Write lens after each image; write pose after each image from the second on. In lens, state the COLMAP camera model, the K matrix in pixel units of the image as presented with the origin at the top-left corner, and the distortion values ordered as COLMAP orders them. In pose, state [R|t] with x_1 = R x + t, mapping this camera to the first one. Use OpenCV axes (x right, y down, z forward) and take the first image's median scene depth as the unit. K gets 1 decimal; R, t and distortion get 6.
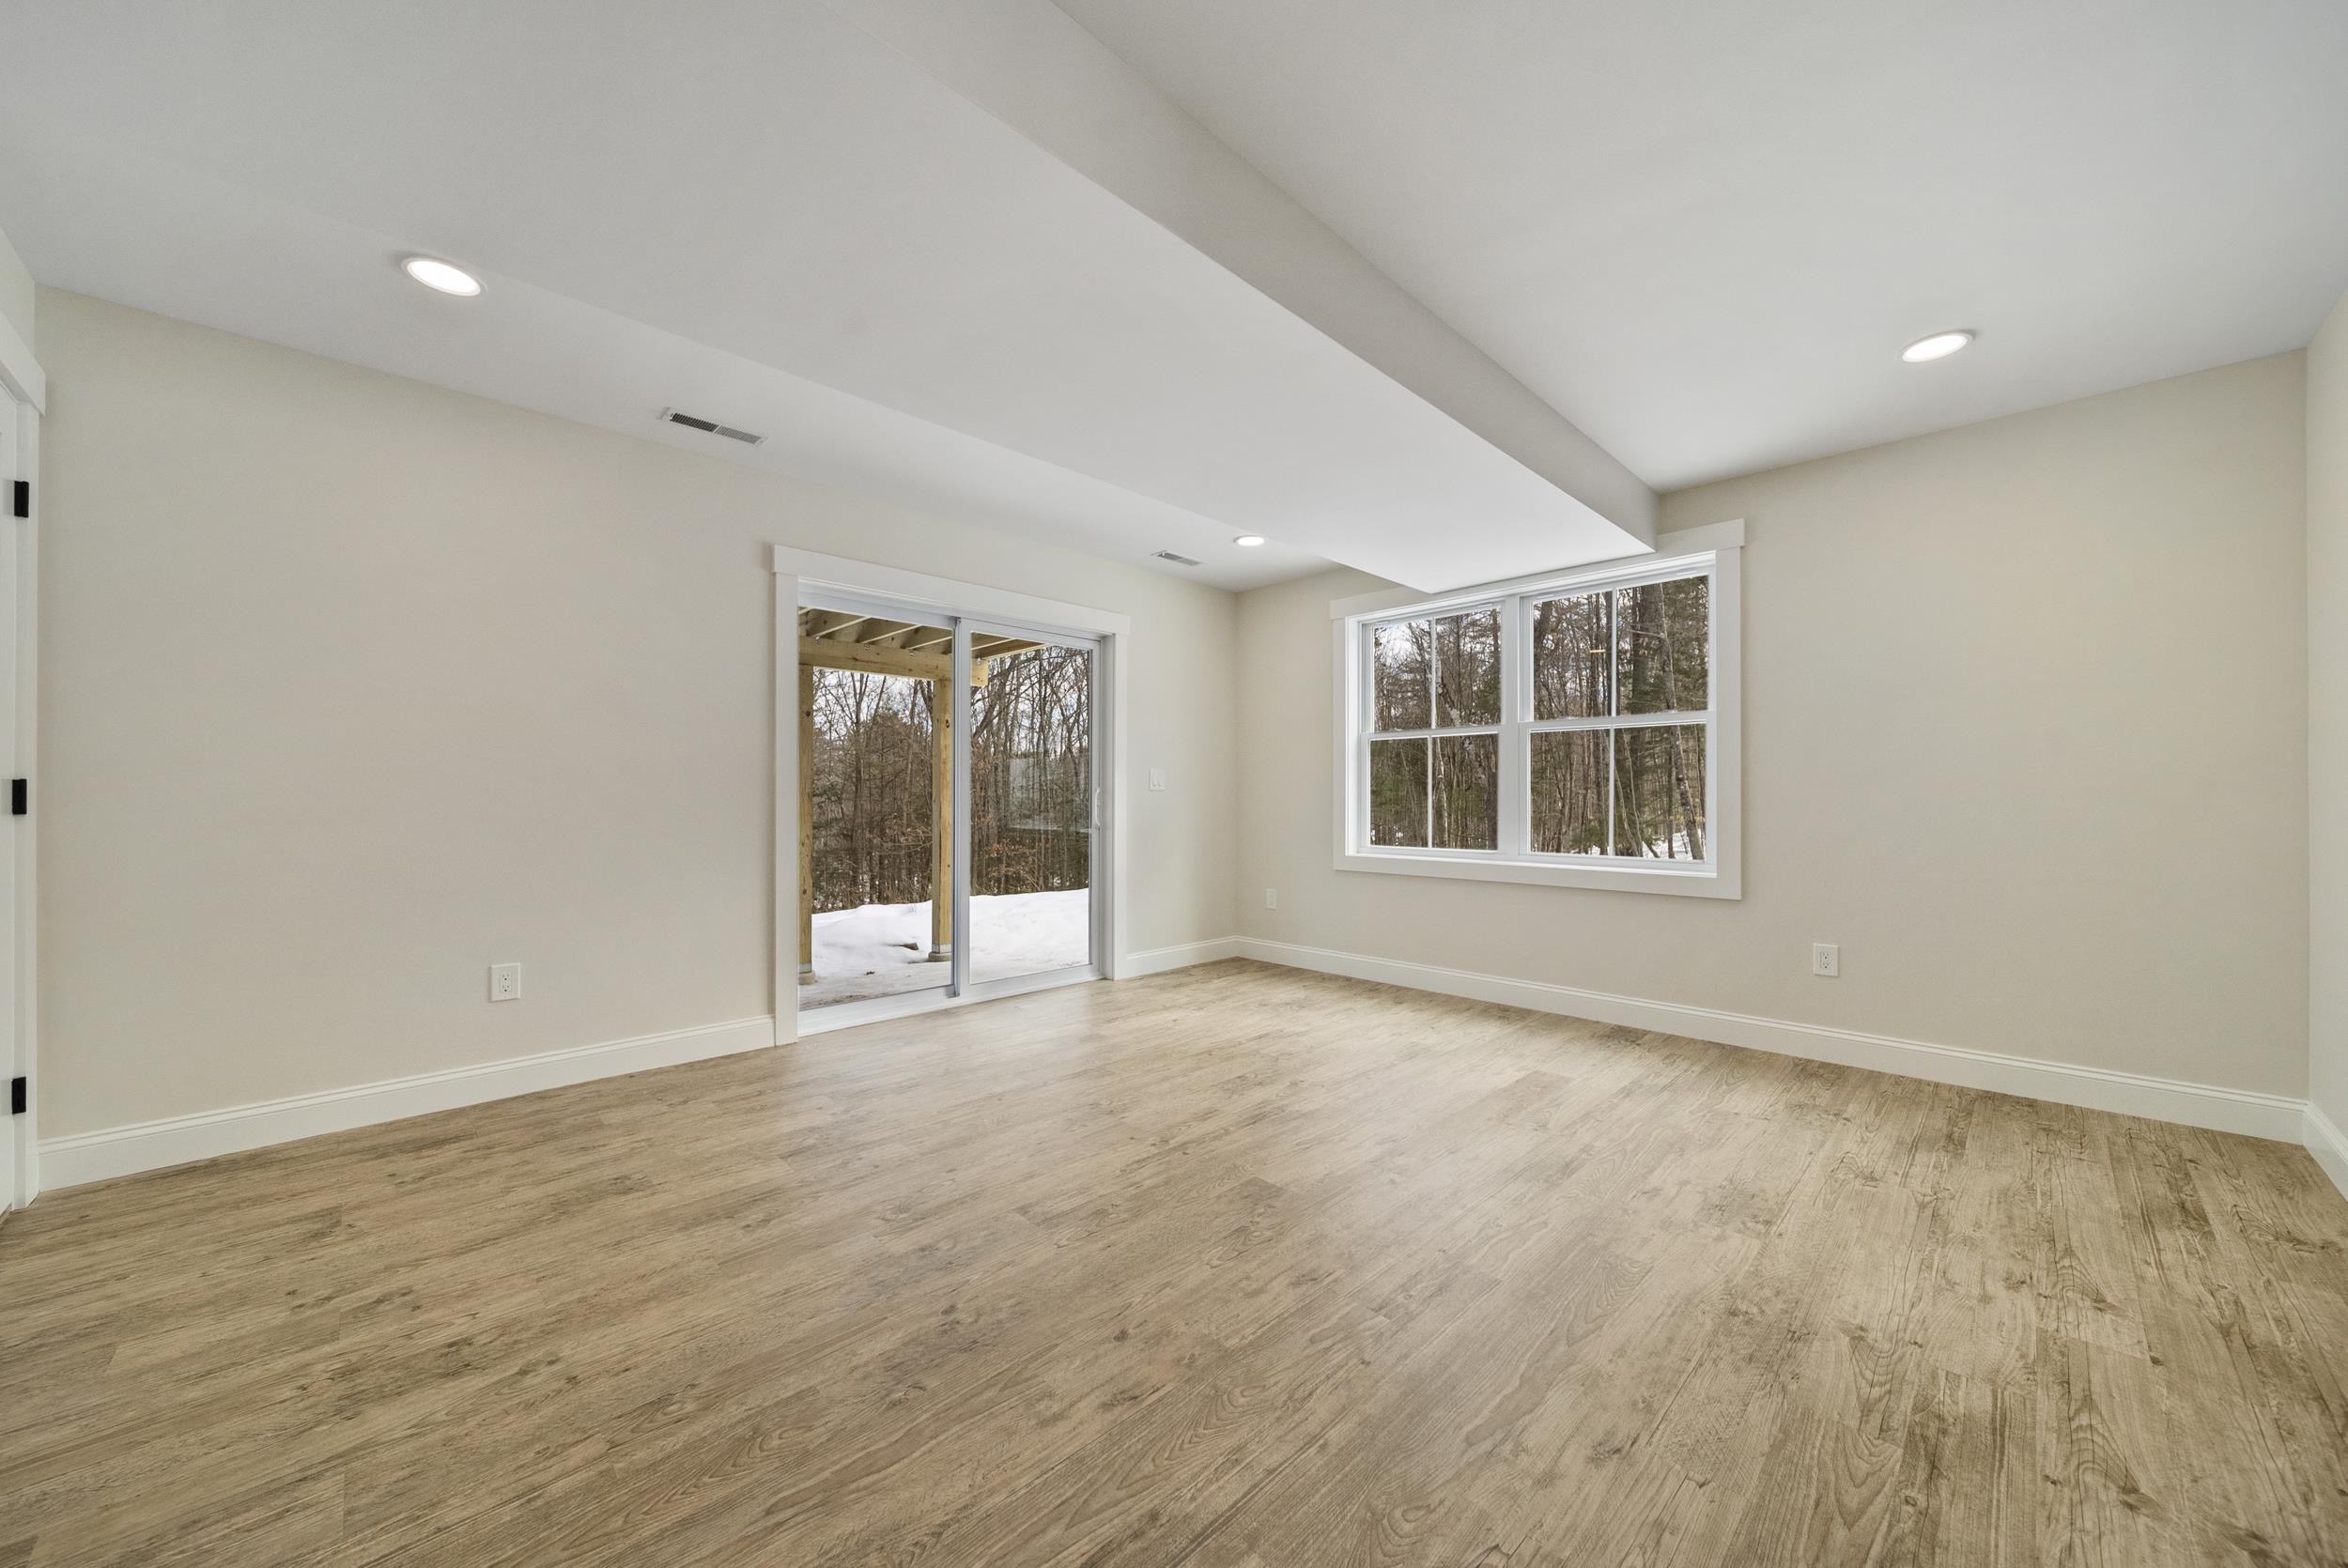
lens RADIAL K [[885.7, 0, 1158.4], [0, 885.7, 791.5], [0, 0, 1]] dist [-0.002408, -0.000095]
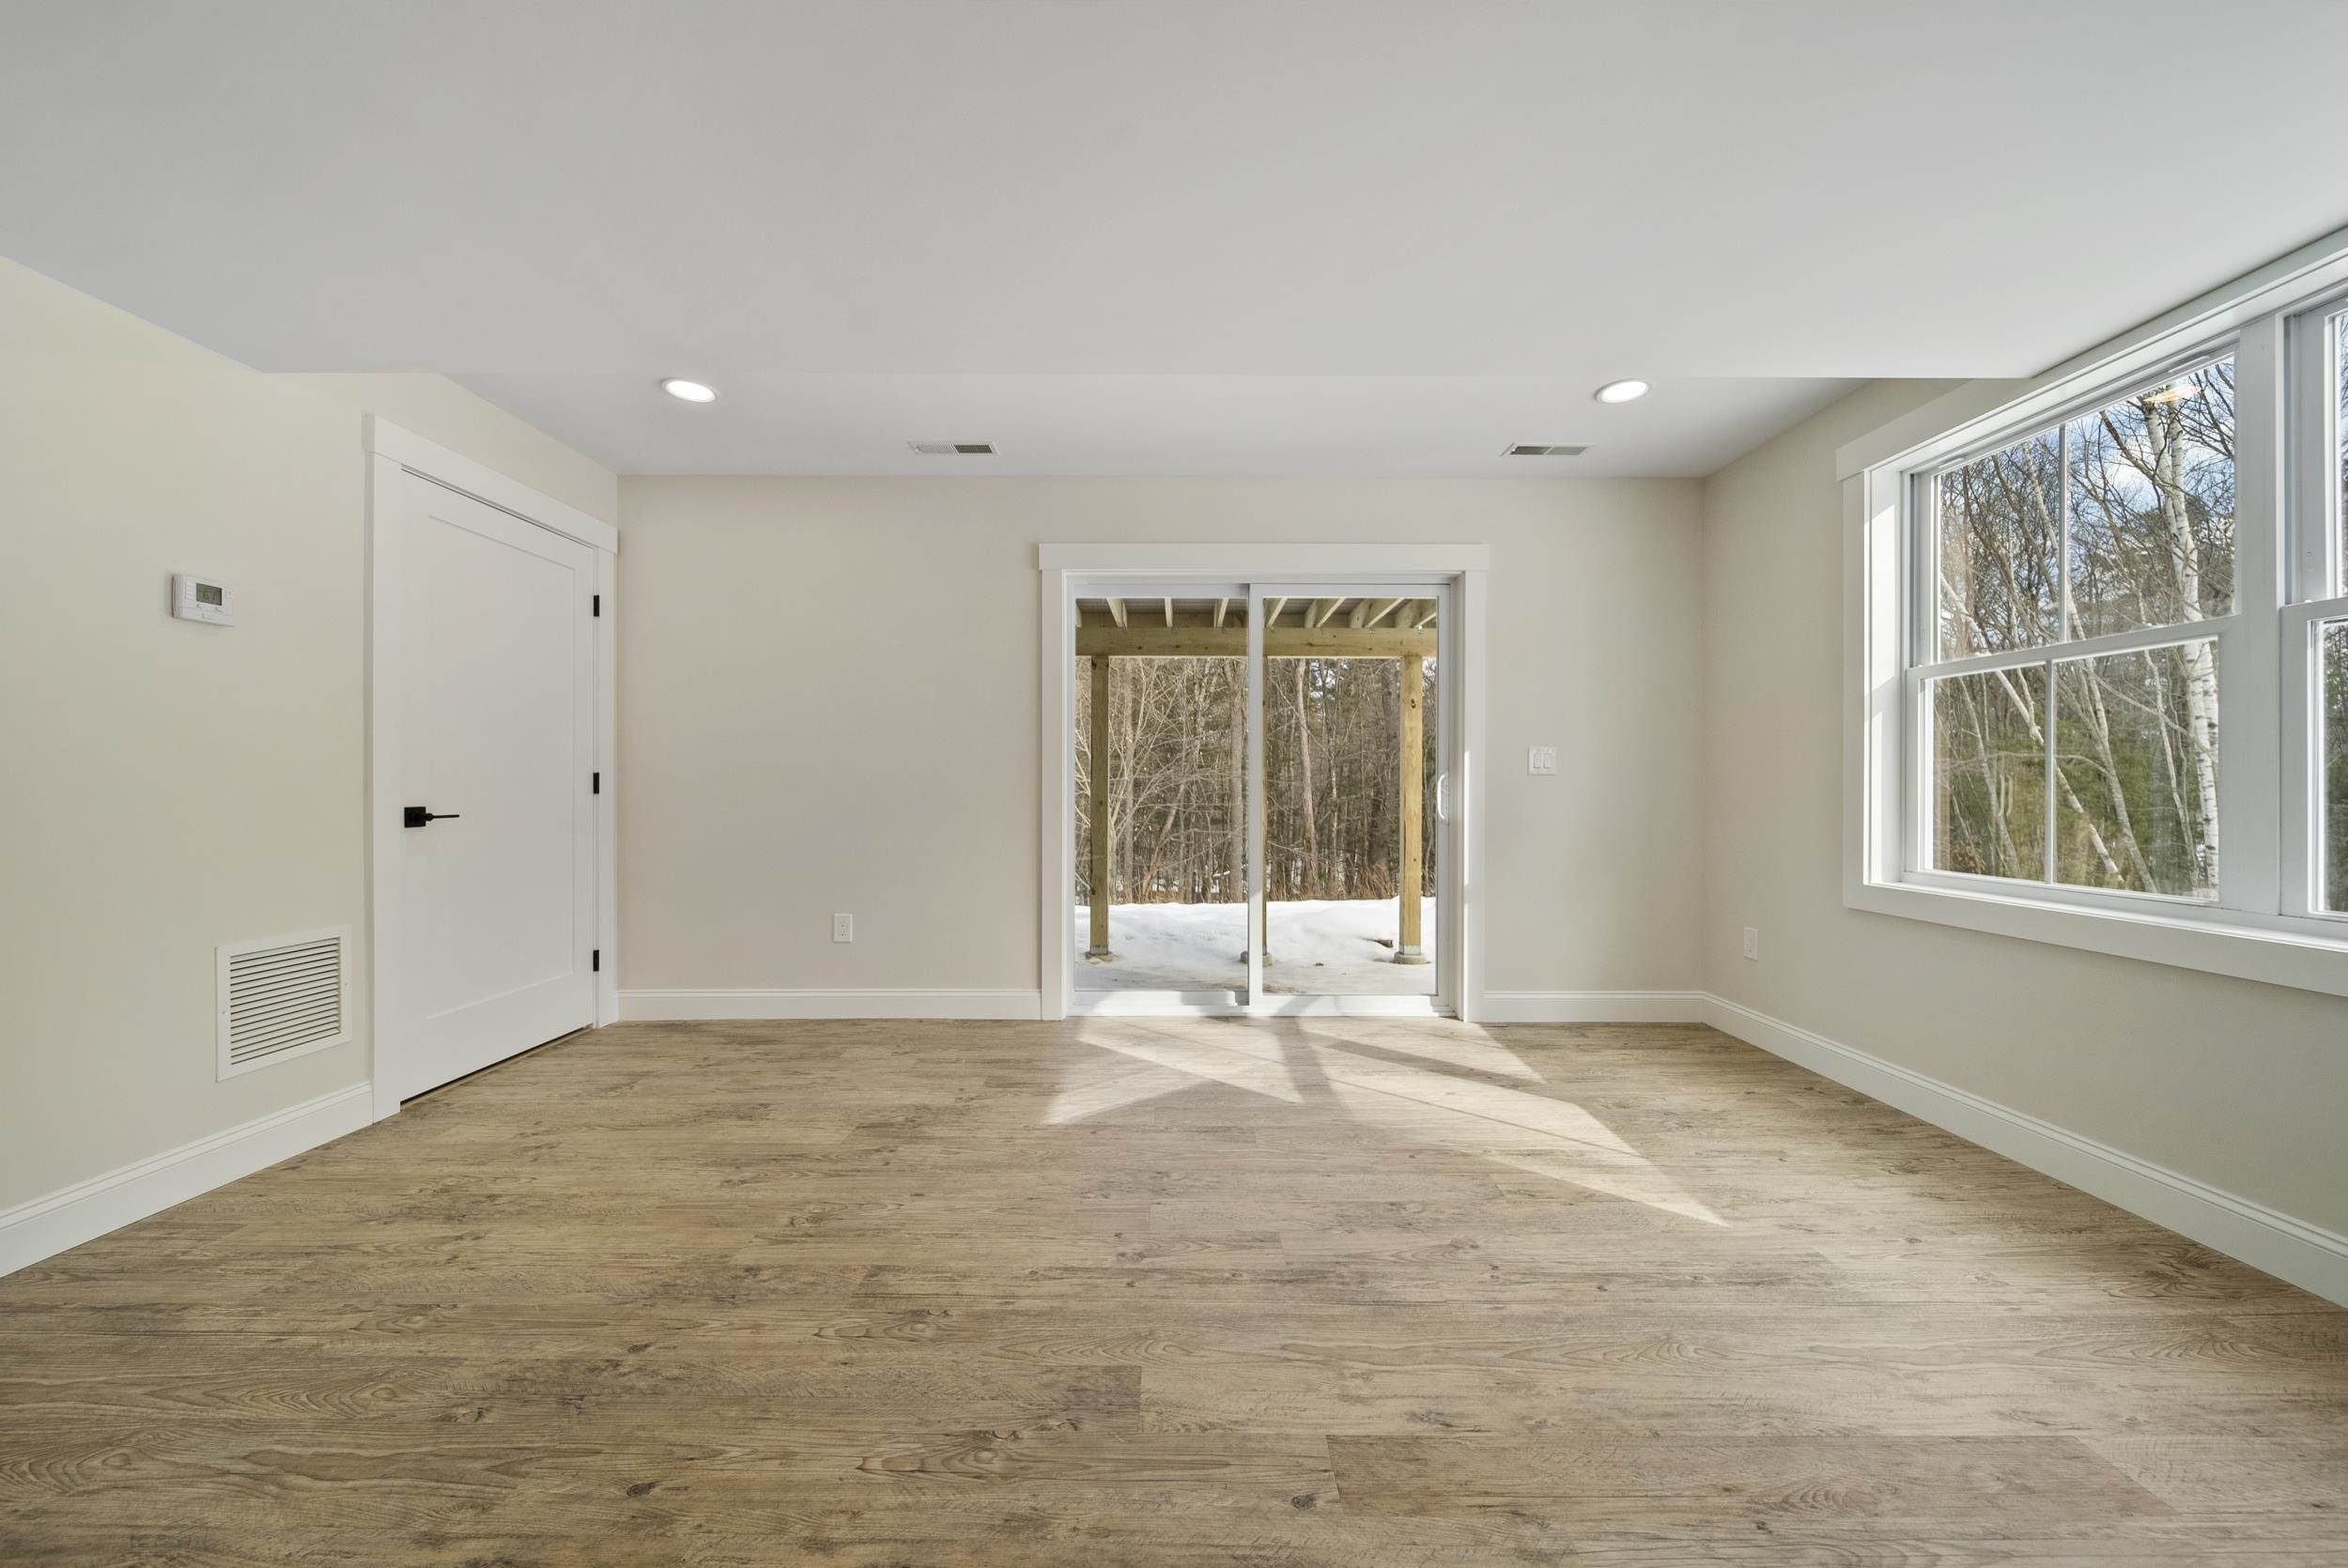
lens RADIAL K [[841.6, 0, 1192.7], [0, 841.6, 794.7], [0, 0, 1]] dist [-0.001814, -0.000525]
pose [[0.702954, 0.007692, -0.711193, 0.438221], [0.004453, 0.999874, 0.015216, 0.004578], [0.711221, -0.013863, 0.702832, 0.457756]]
